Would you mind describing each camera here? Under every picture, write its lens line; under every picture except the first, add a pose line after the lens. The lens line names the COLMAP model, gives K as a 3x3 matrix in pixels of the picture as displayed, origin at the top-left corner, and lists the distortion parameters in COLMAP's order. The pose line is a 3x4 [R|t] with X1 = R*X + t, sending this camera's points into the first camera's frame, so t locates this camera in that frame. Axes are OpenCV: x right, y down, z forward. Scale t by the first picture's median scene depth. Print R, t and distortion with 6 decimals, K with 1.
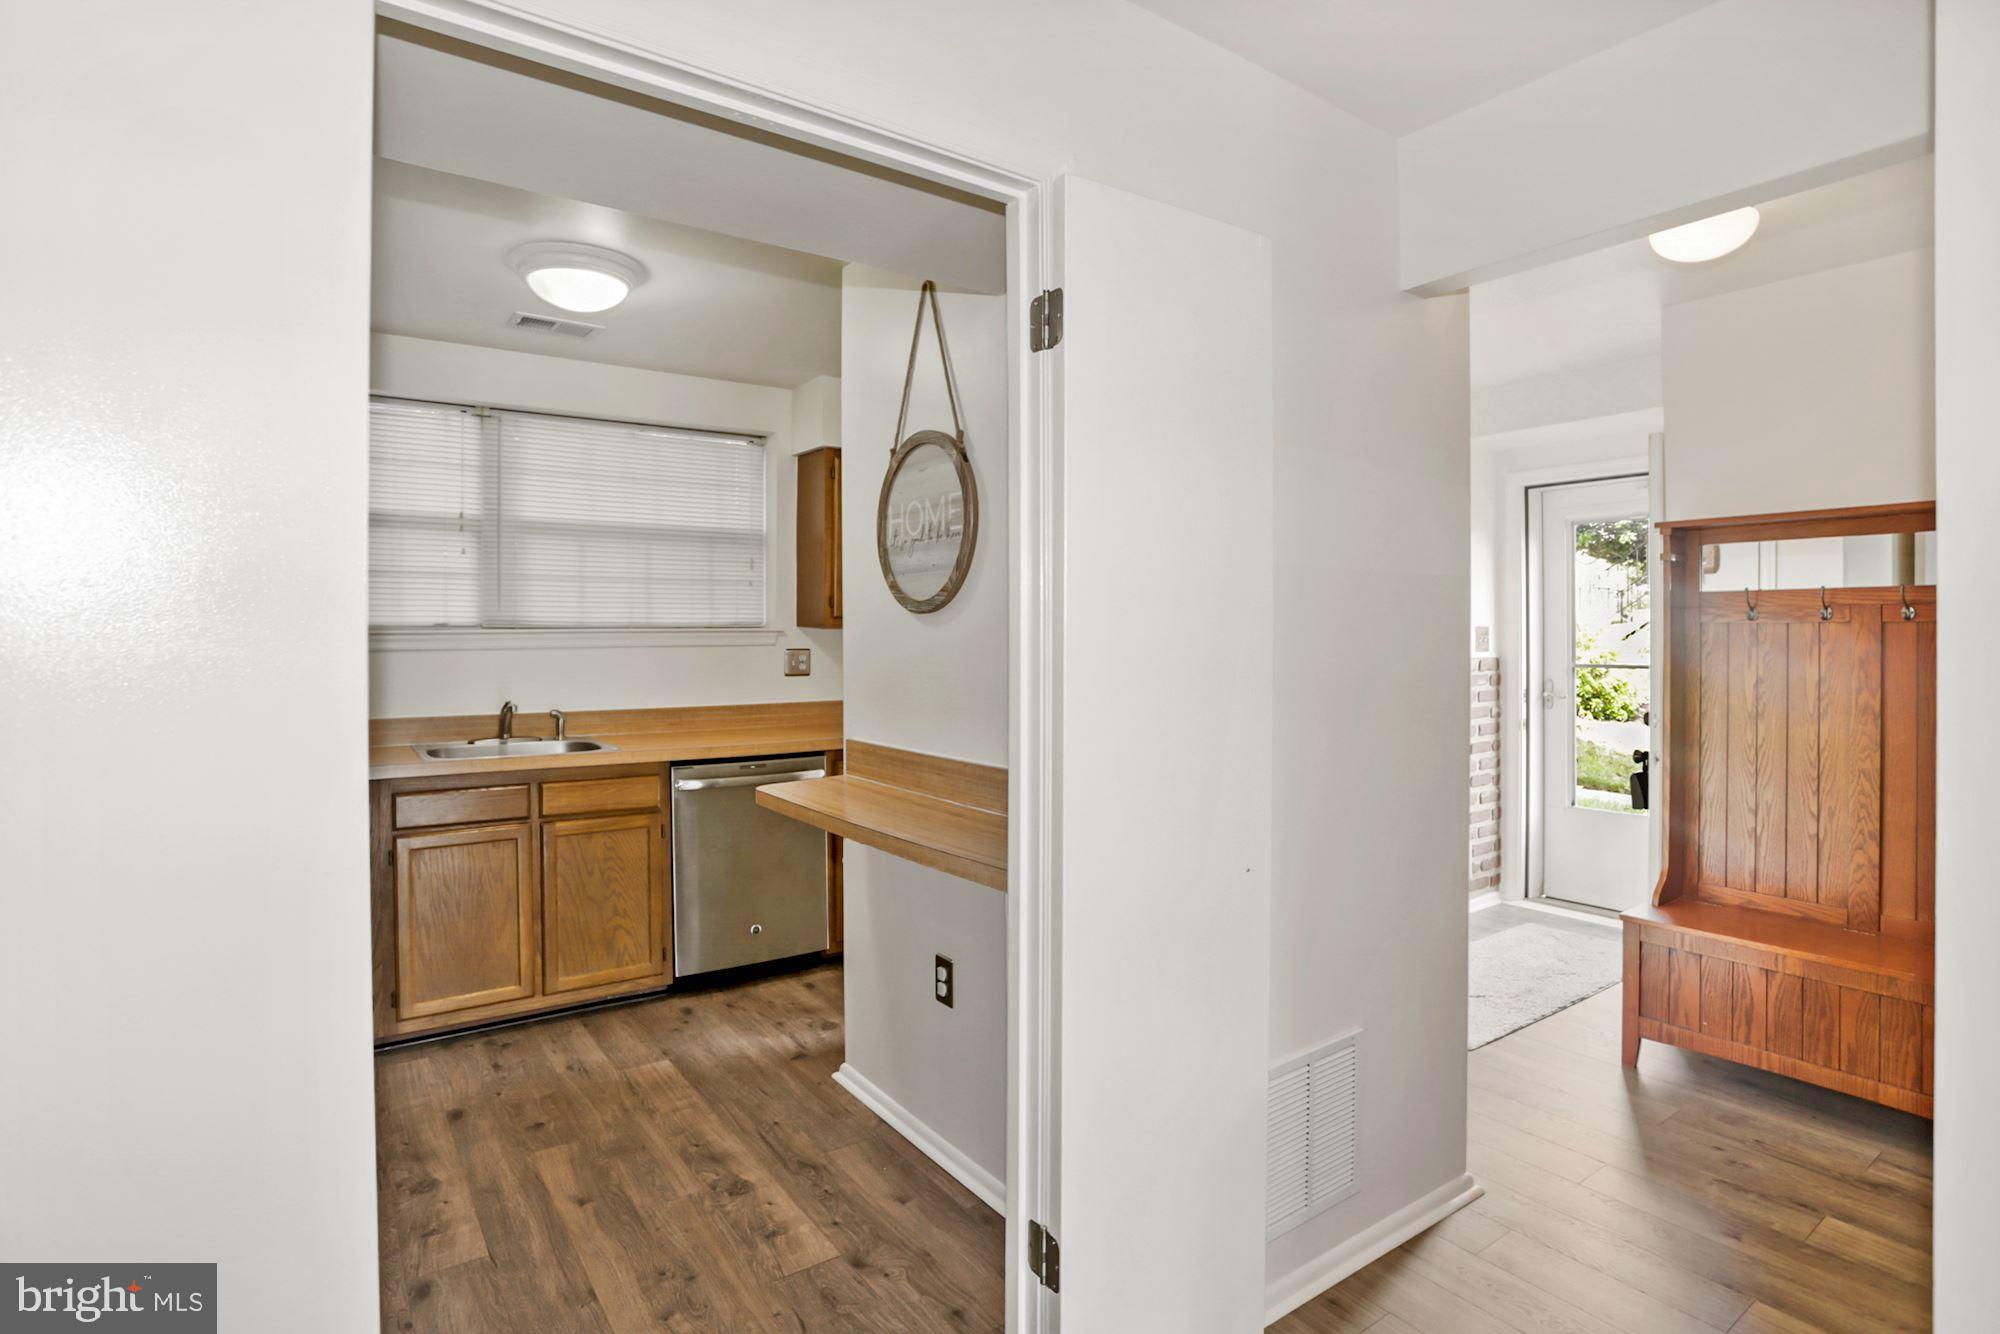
lens RADIAL K [[968.9, 0, 958.3], [0, 968.9, 643.0], [0, 0, 1]] dist [0.019468, 0.001794]
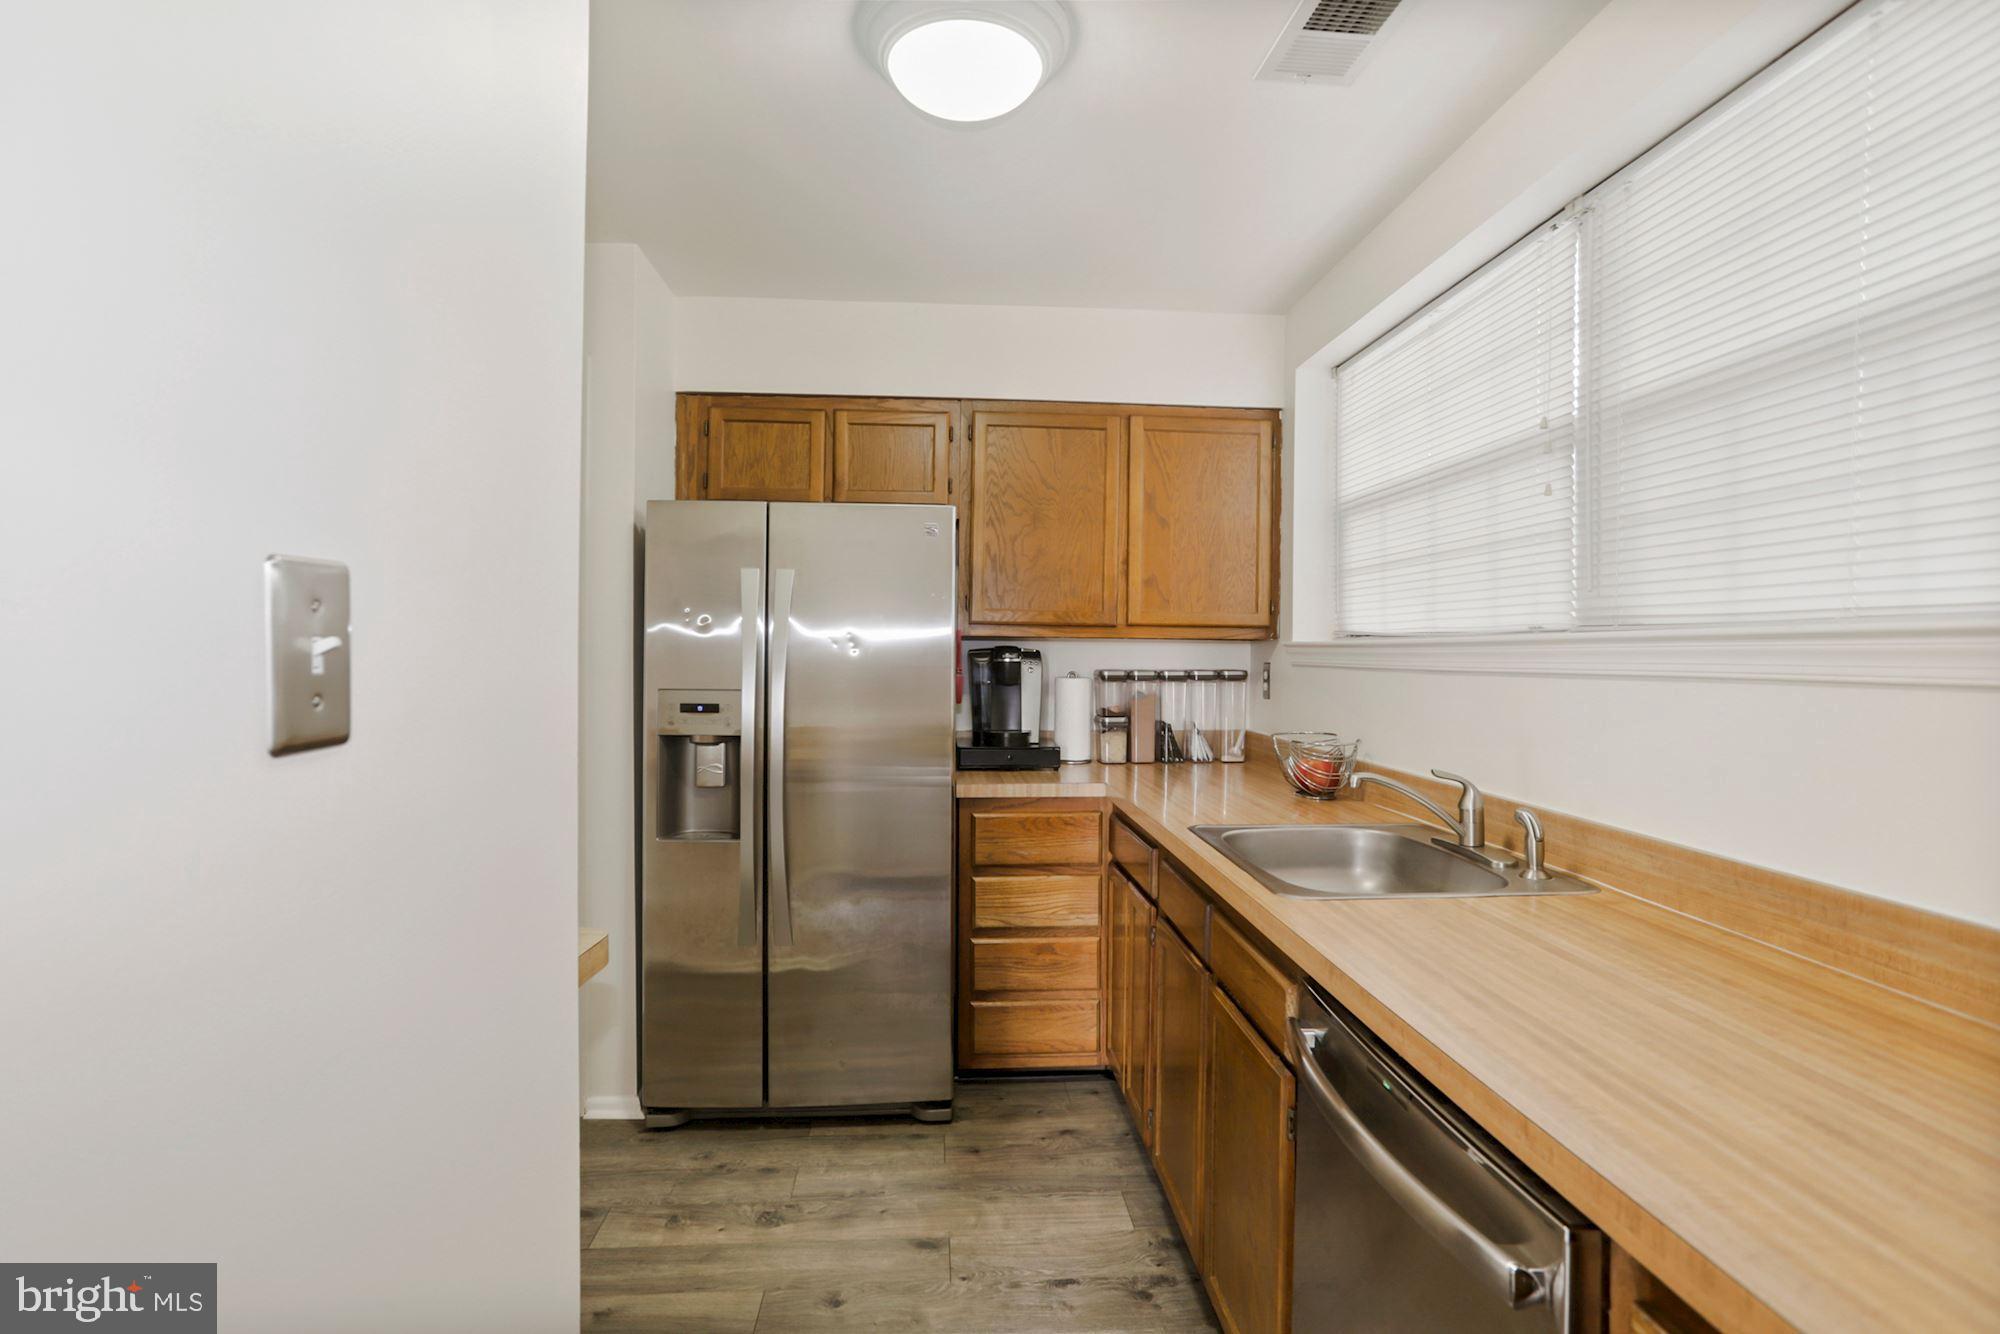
lens RADIAL K [[968.9, 0, 999.8], [0, 968.9, 655.8], [0, 0, 1]] dist [0.019468, 0.001794]
pose [[-0.479139, 0.002338, -0.877736, 0.108036], [-0.017687, 0.999768, 0.012318, -0.004100], [0.877561, 0.021426, -0.478986, 0.995071]]
